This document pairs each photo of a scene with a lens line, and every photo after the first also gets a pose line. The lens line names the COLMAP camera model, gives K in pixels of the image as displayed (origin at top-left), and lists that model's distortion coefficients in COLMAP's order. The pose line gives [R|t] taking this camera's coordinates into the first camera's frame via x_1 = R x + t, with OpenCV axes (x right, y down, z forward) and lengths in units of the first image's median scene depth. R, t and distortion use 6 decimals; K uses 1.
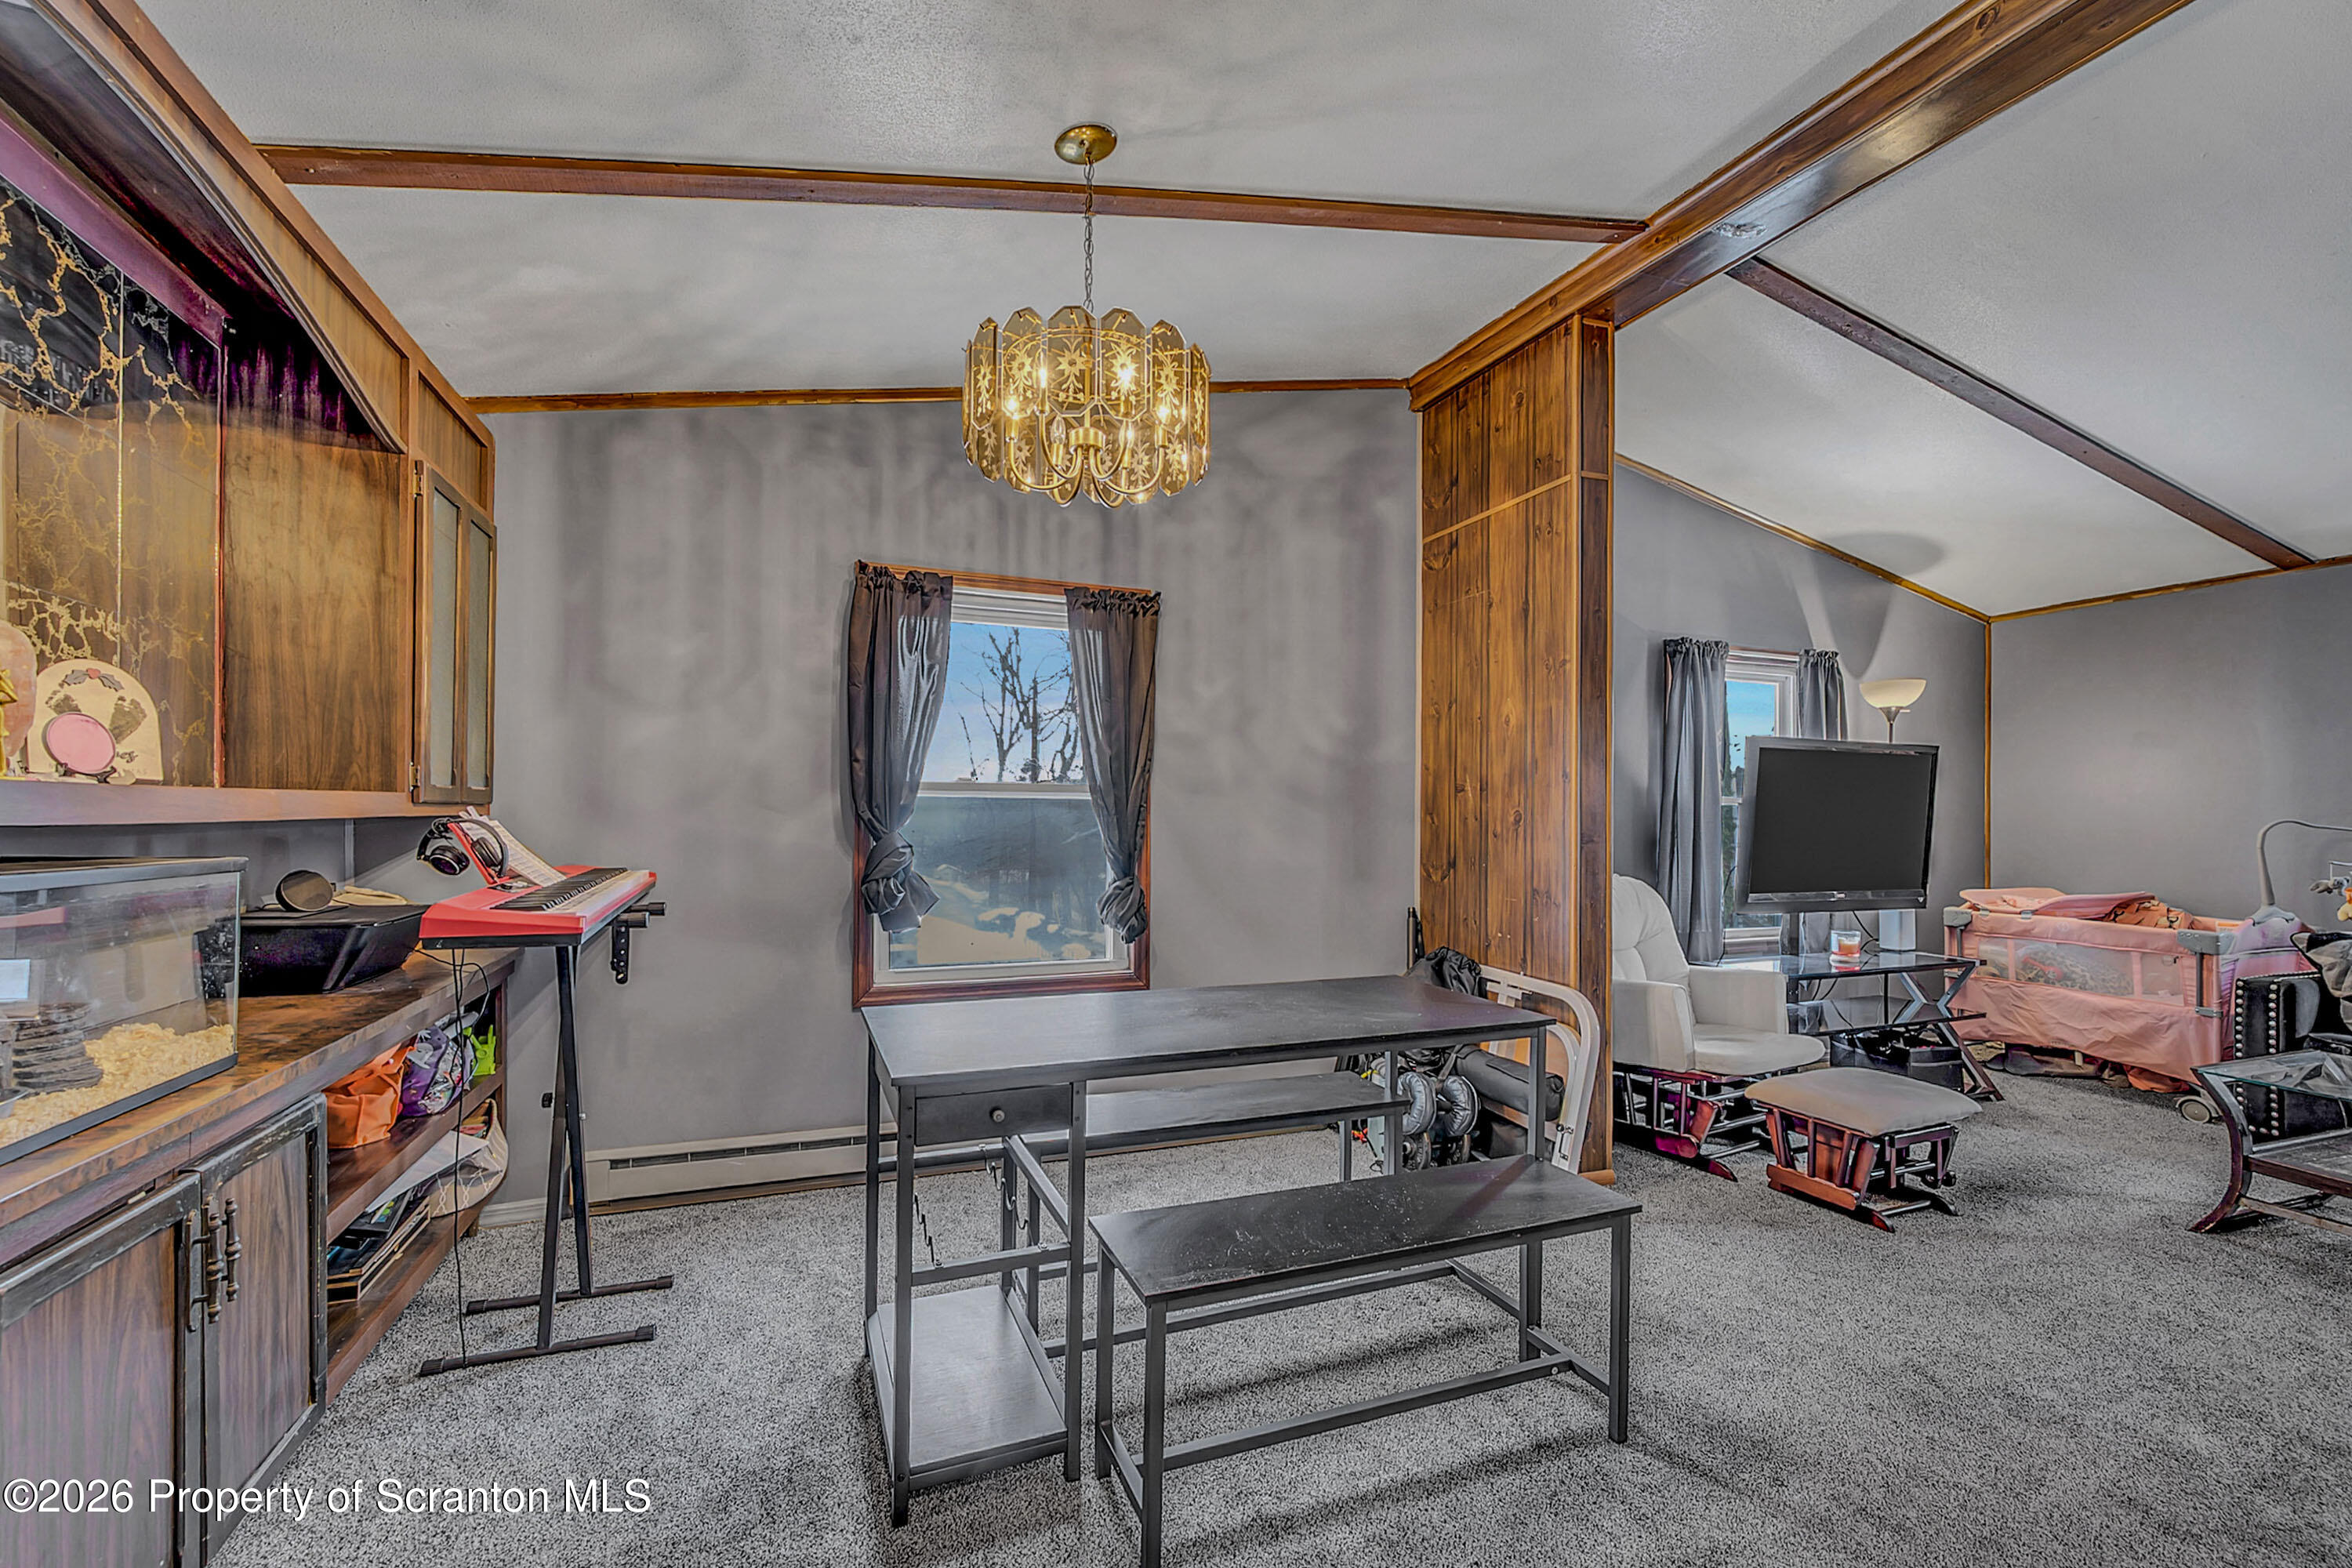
lens RADIAL K [[977.5, 0, 1180.3], [0, 977.5, 828.1], [0, 0, 1]] dist [0.002974, 0.000022]
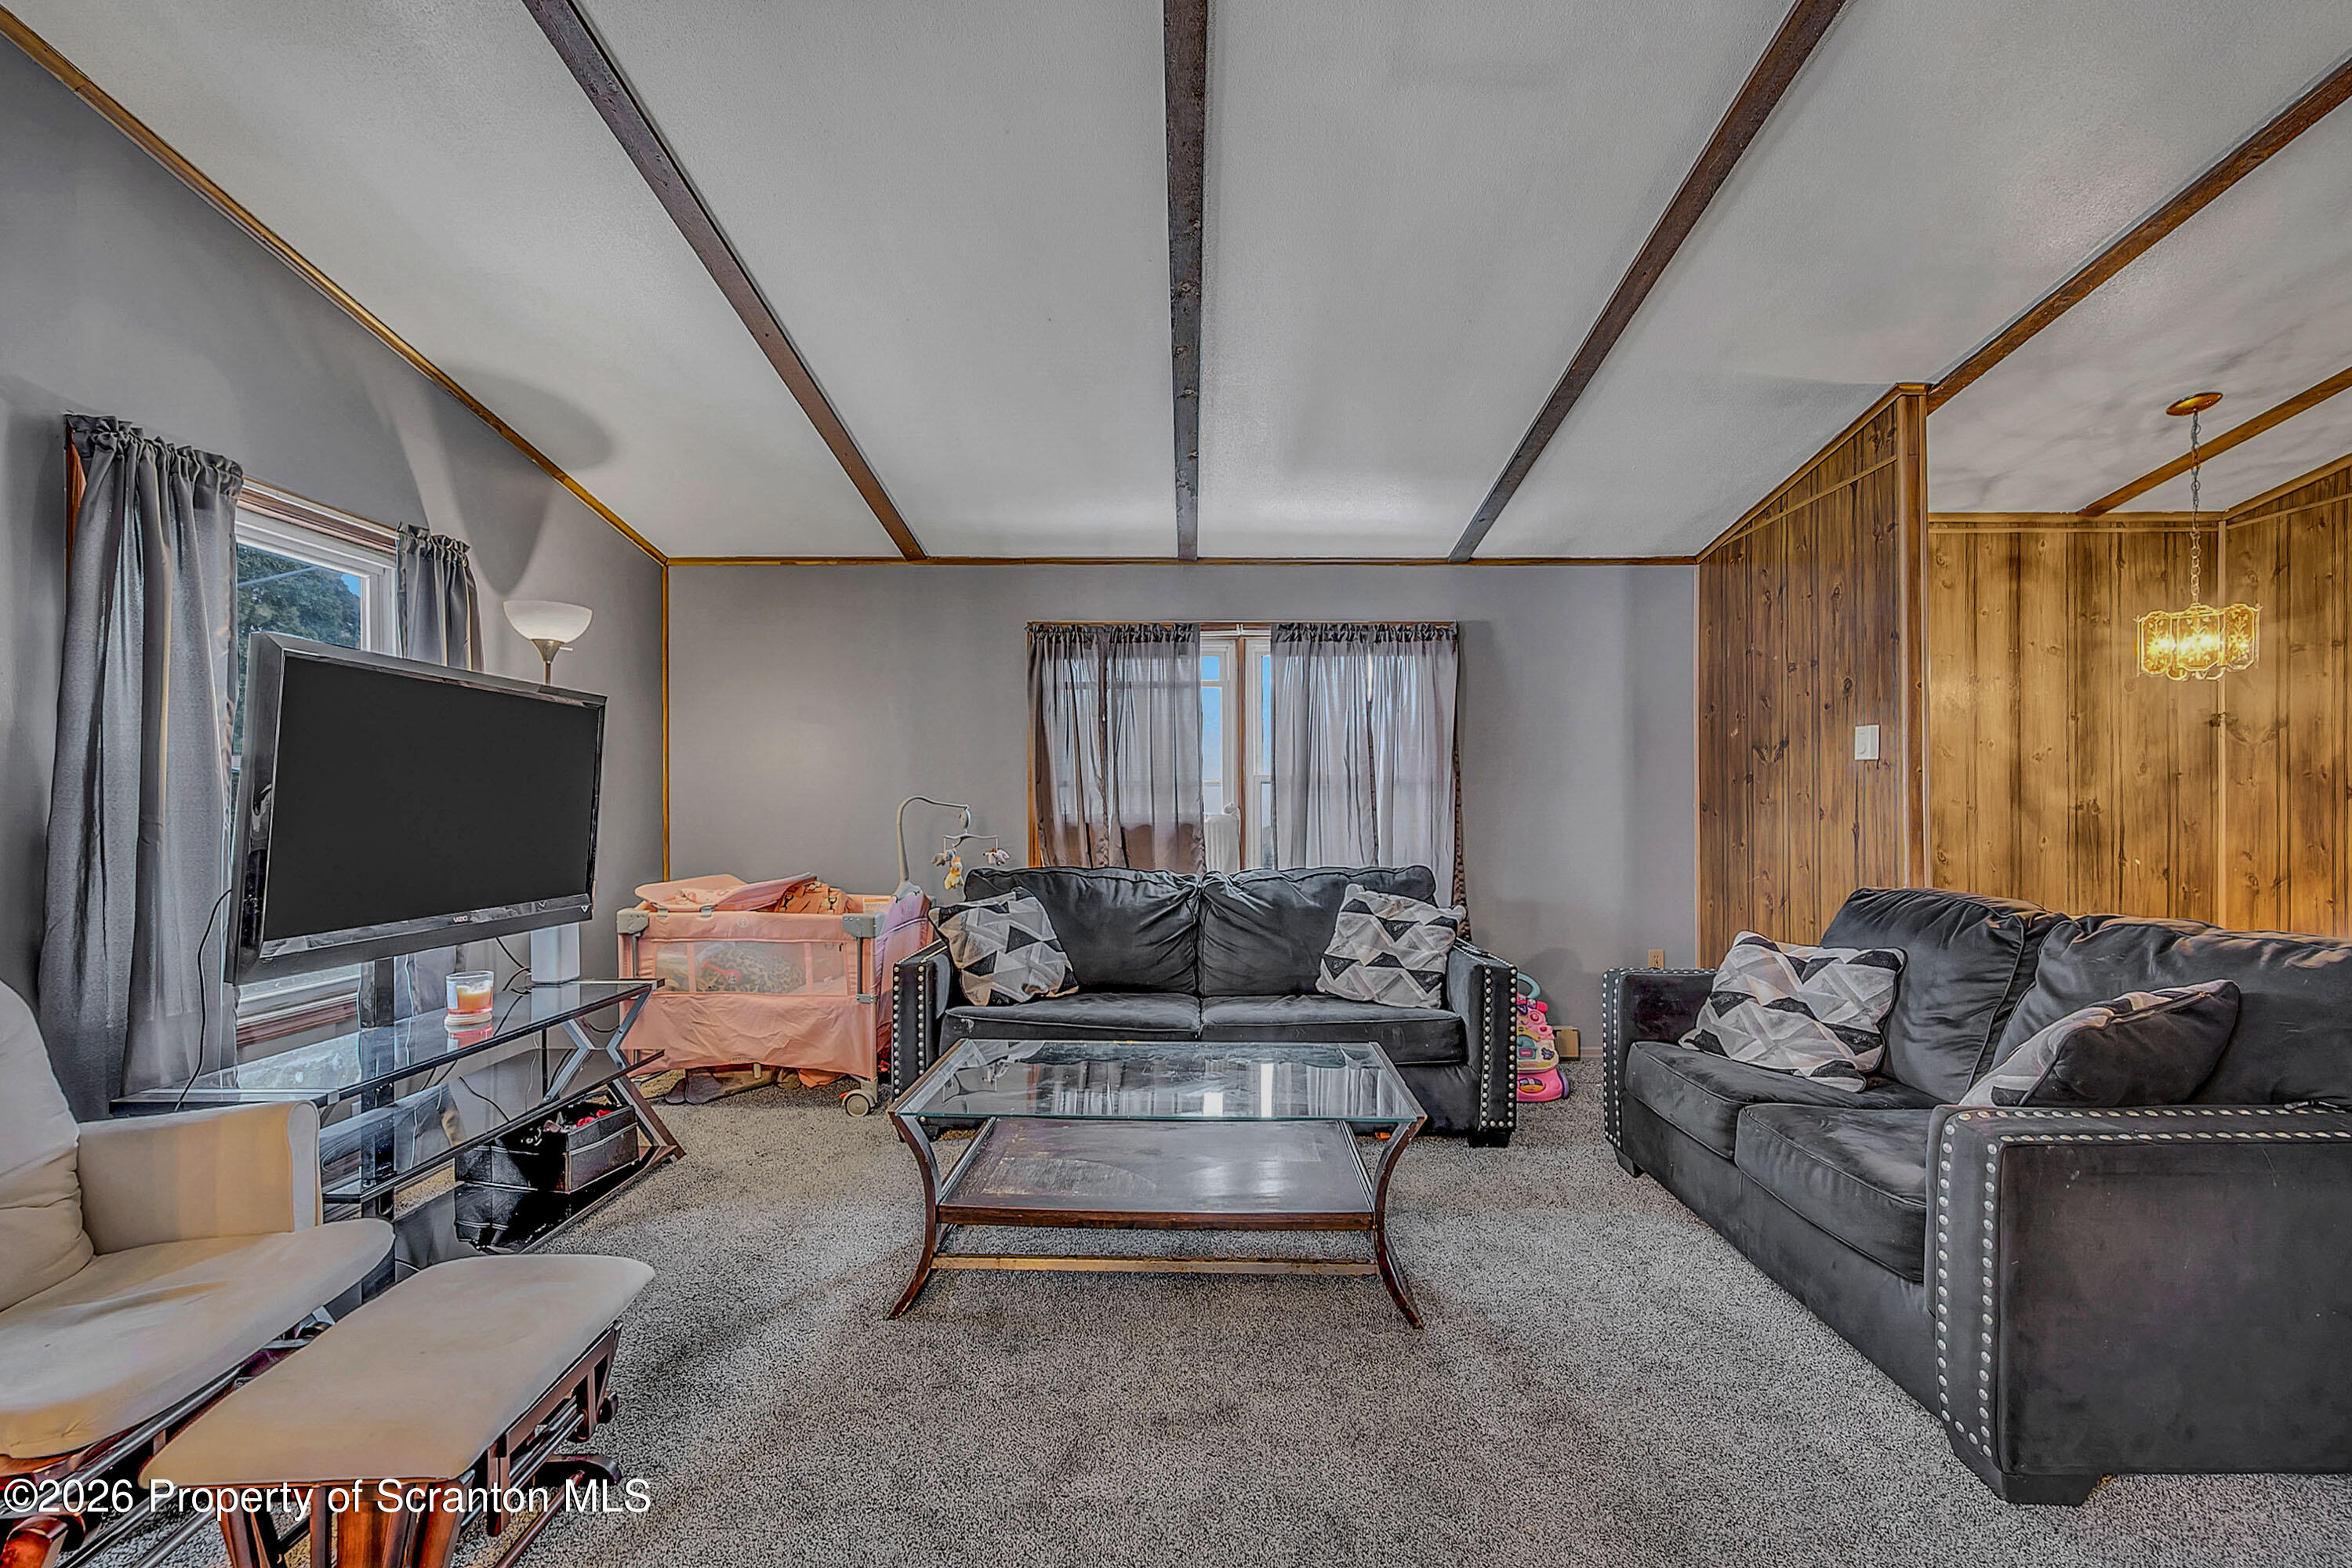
lens RADIAL K [[964.9, 0, 1177.5], [0, 964.9, 791.3], [0, 0, 1]] dist [0.000171, -0.000398]
pose [[0.385892, 0.005597, 0.922527, 0.265924], [0.010084, 0.999896, -0.010285, -0.001299], [-0.922489, 0.013272, 0.385795, 0.318929]]
